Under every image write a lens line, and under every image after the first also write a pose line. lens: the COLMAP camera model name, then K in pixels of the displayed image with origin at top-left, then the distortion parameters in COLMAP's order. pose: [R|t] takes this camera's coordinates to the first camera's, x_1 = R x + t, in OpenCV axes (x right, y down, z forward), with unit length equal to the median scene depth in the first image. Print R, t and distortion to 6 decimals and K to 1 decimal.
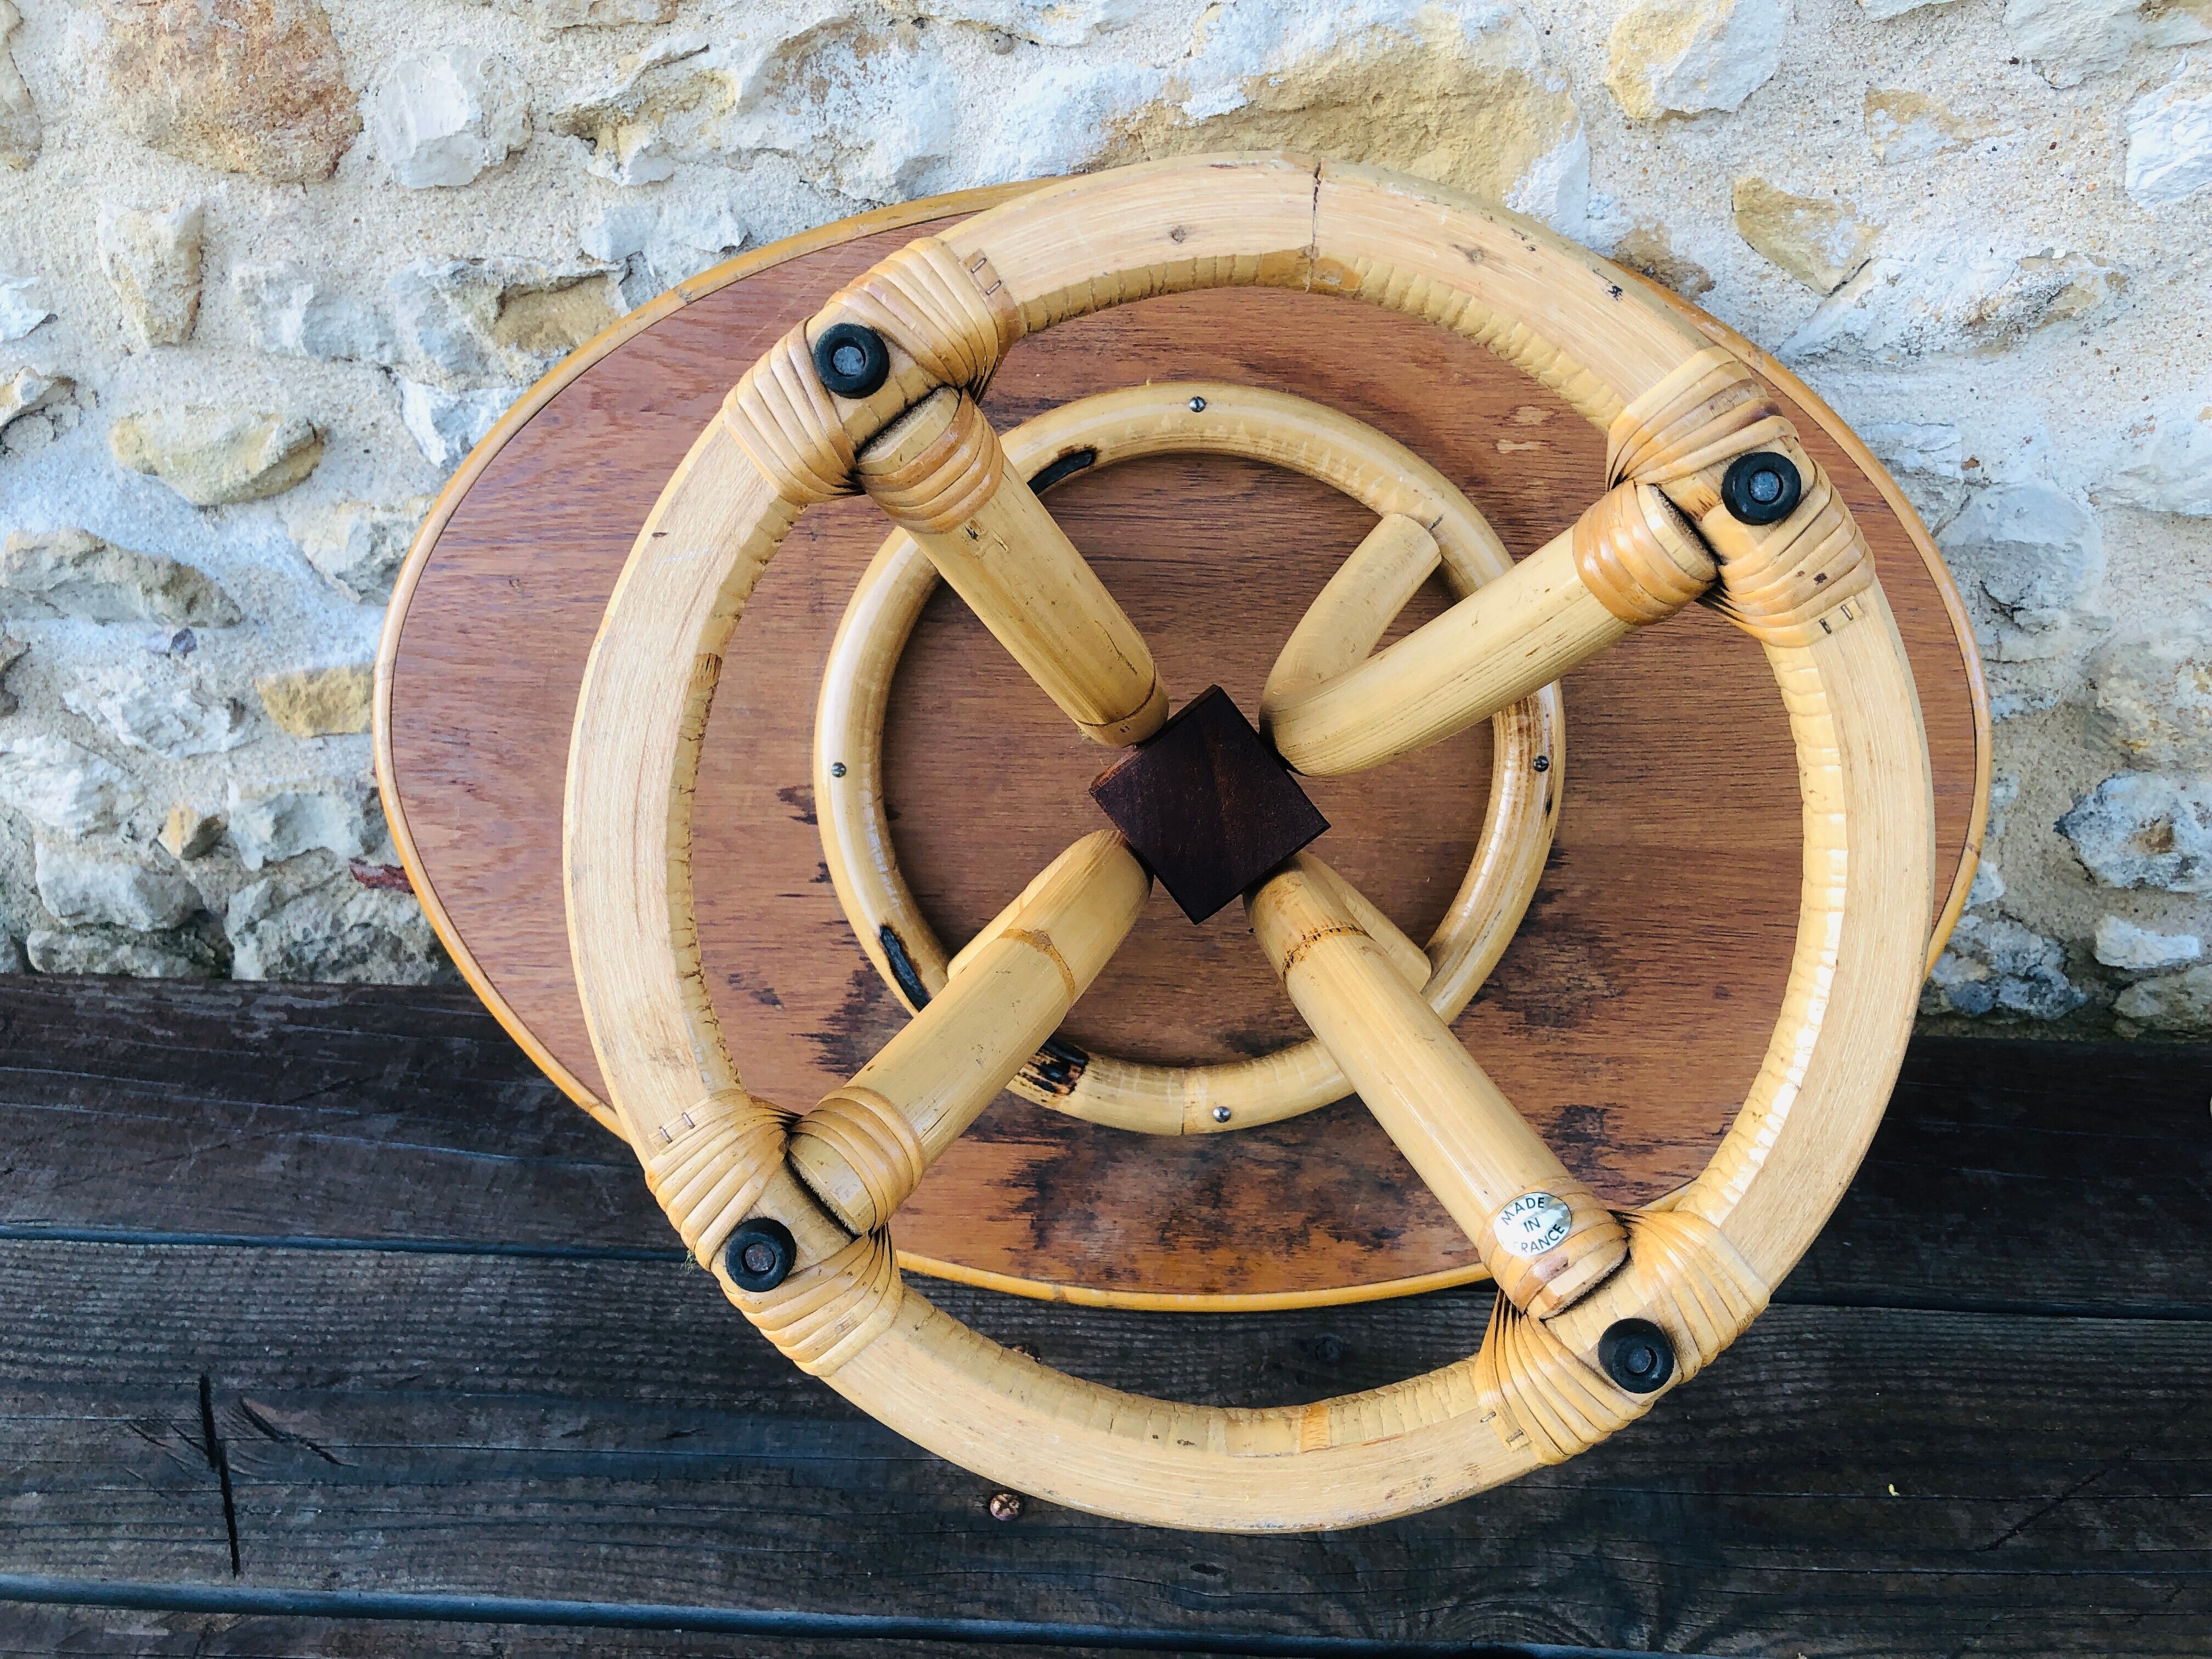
lens RADIAL K [[1869.3, 0, 1101.8], [0, 1869.3, 825.6], [0, 0, 1]] dist [-0.010163, 0.030813]
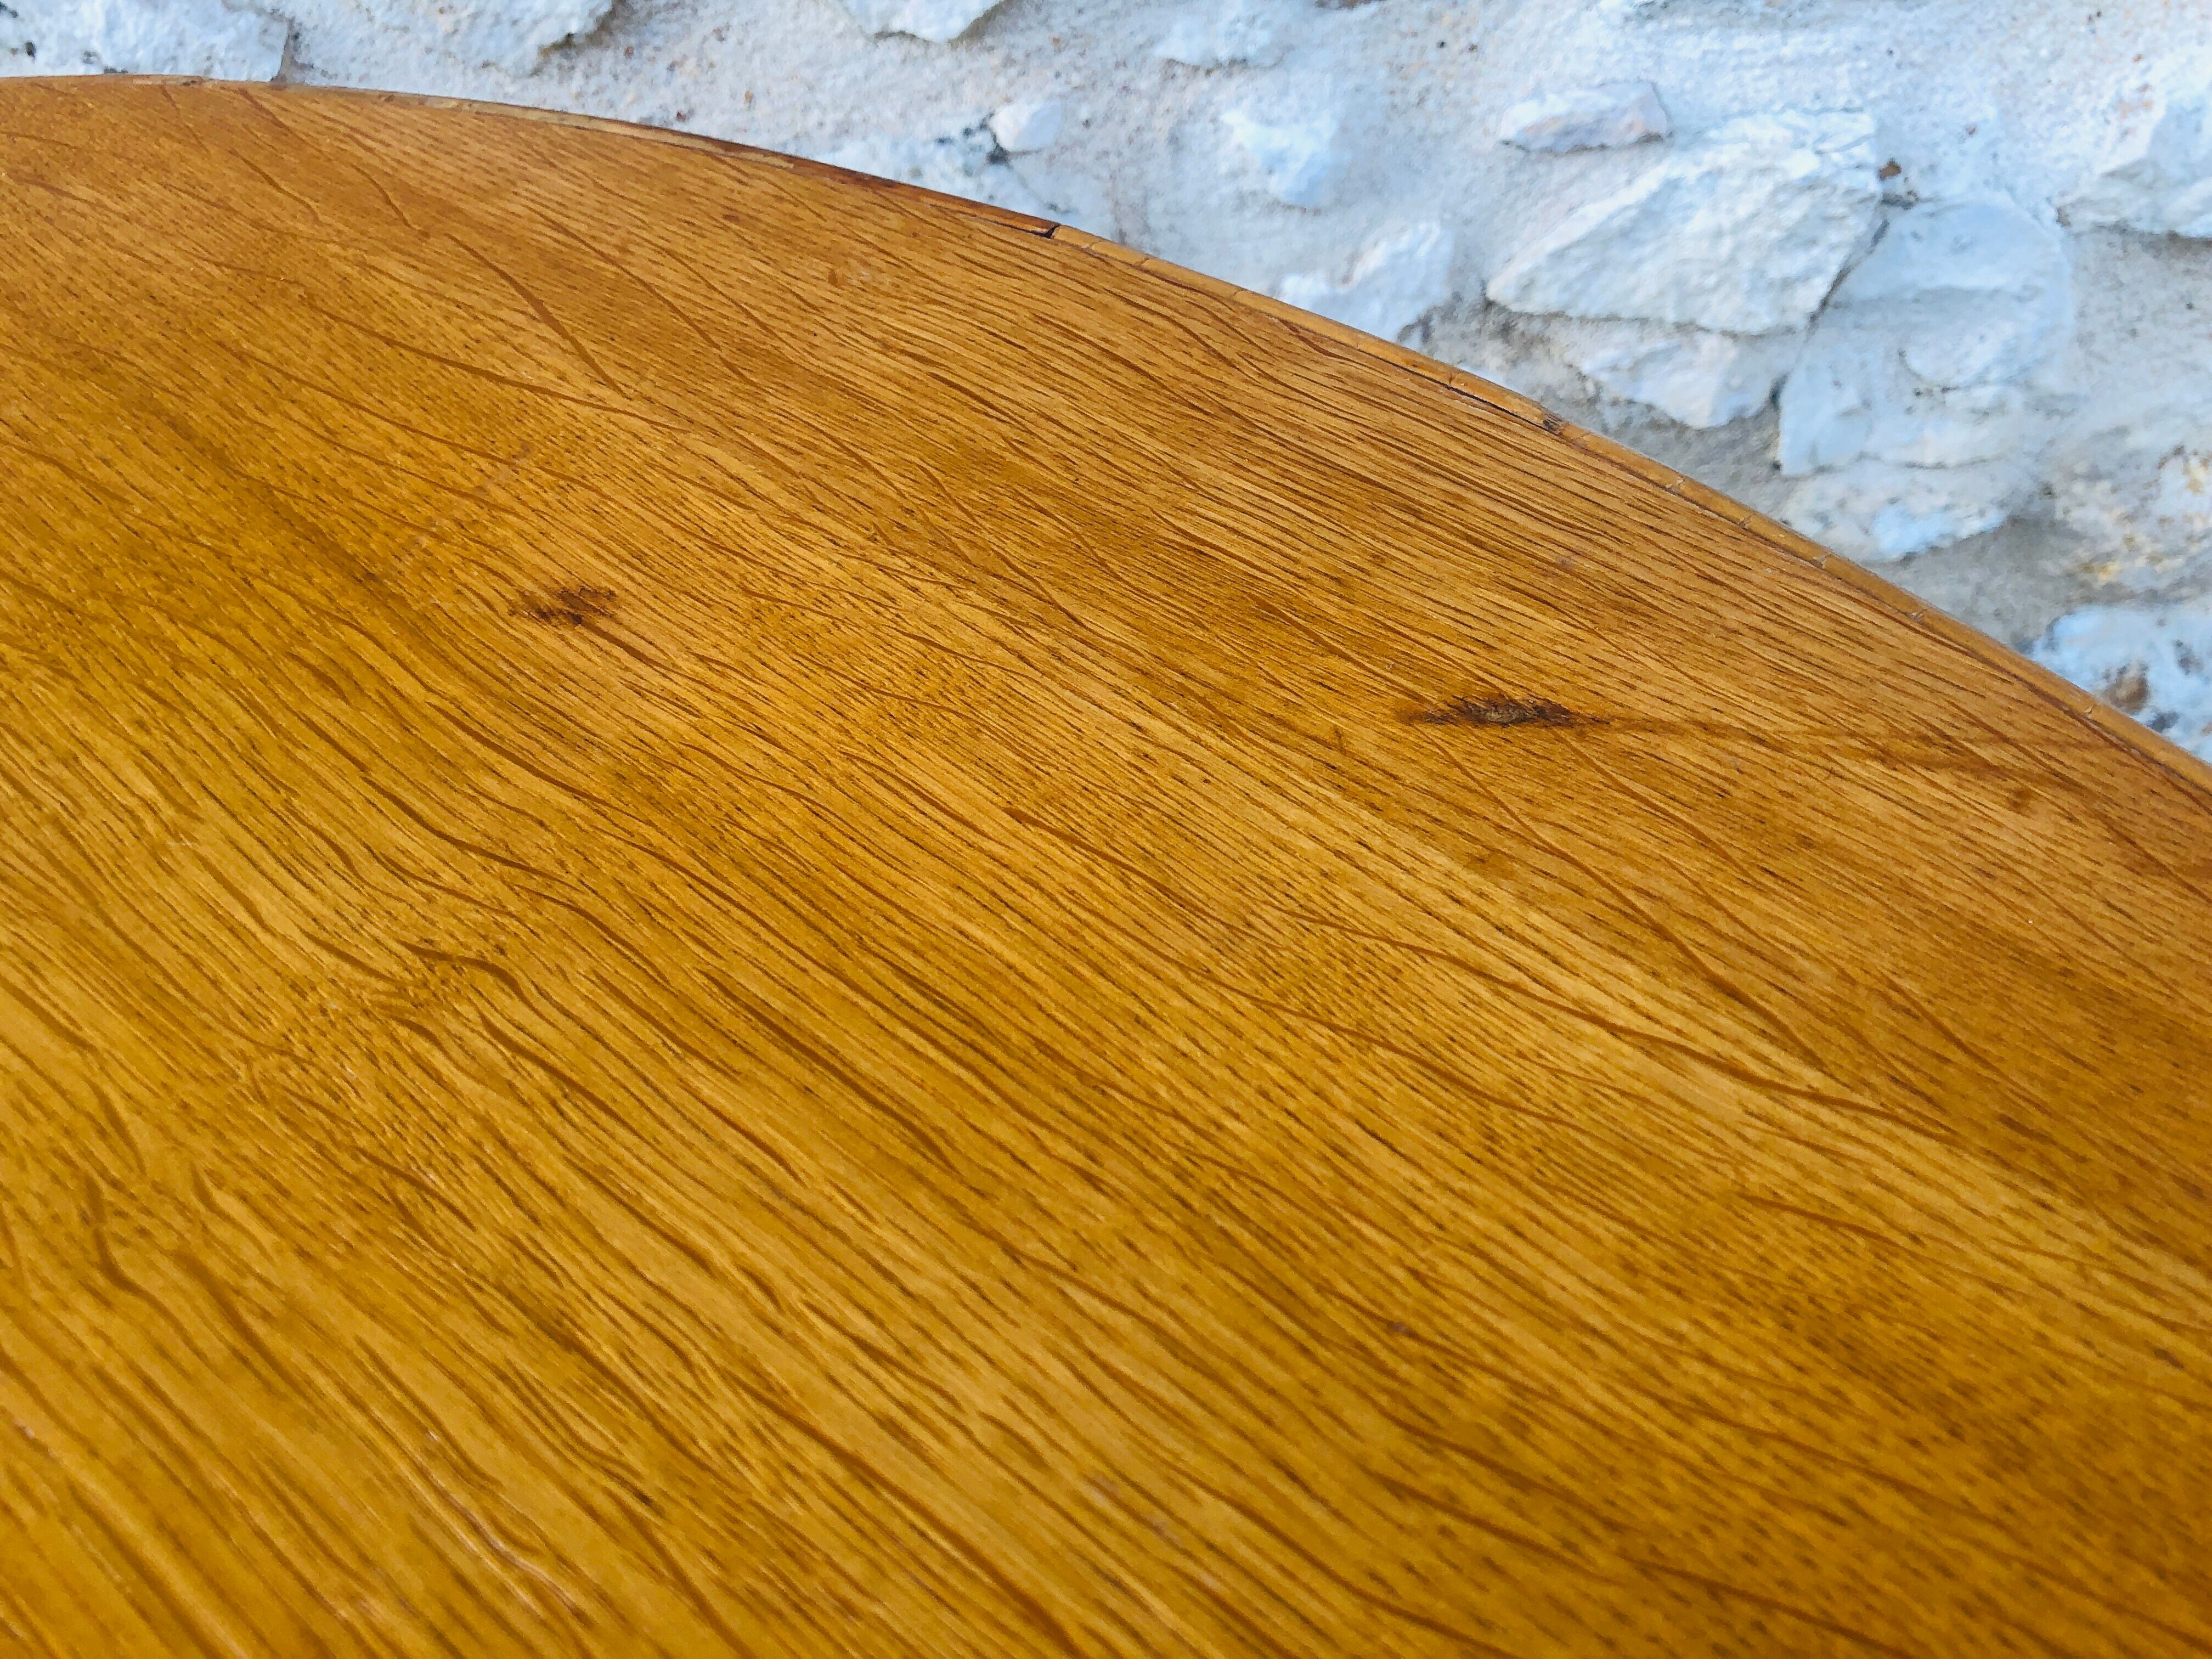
lens RADIAL K [[1869.3, 0, 1116.3], [0, 1869.3, 827.9], [0, 0, 1]] dist [-0.010163, 0.030813]
pose [[0.994944, -0.069552, 0.072455, 0.126955], [0.062762, 0.993768, 0.092120, -0.039501], [-0.078411, -0.087107, 0.993108, 0.340589]]
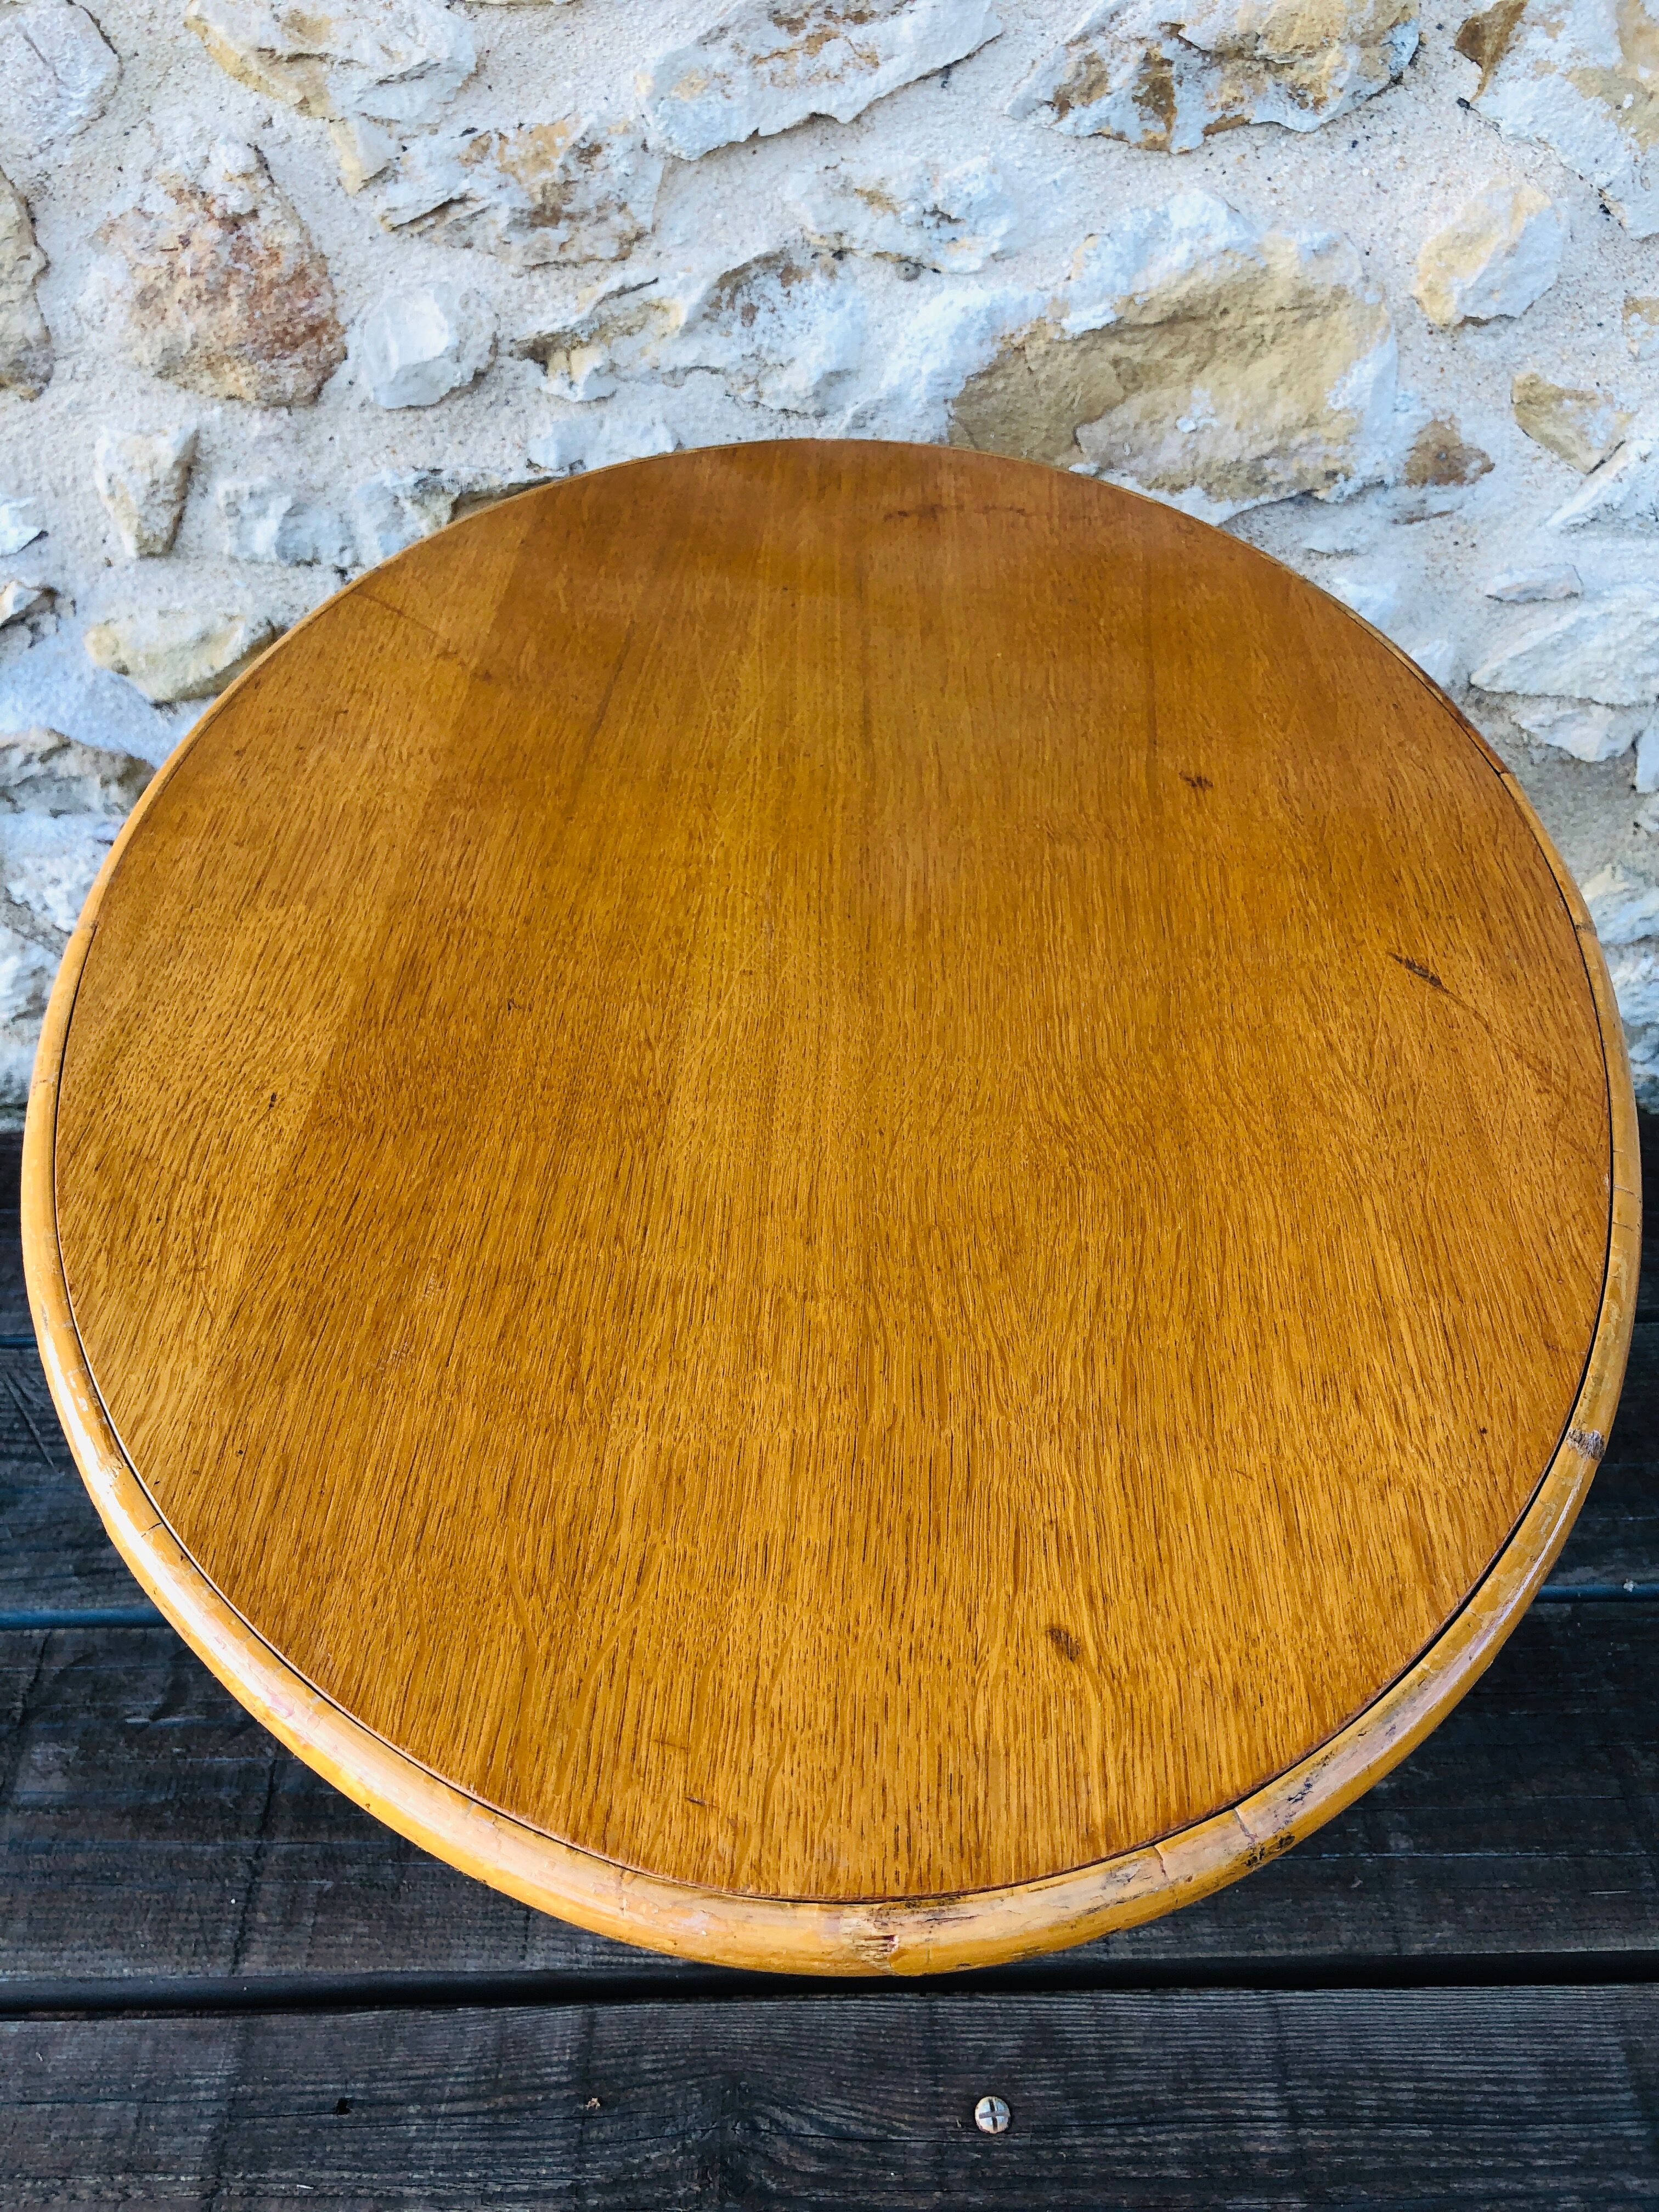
lens RADIAL K [[1869.3, 0, 814.7], [0, 1869.3, 1098.2], [0, 0, 1]] dist [-0.010163, 0.030813]
pose [[0.997718, -0.040848, 0.053763, -0.177274], [0.040603, 0.999159, 0.005643, 0.084562], [-0.053948, -0.003447, 0.998538, -0.159282]]
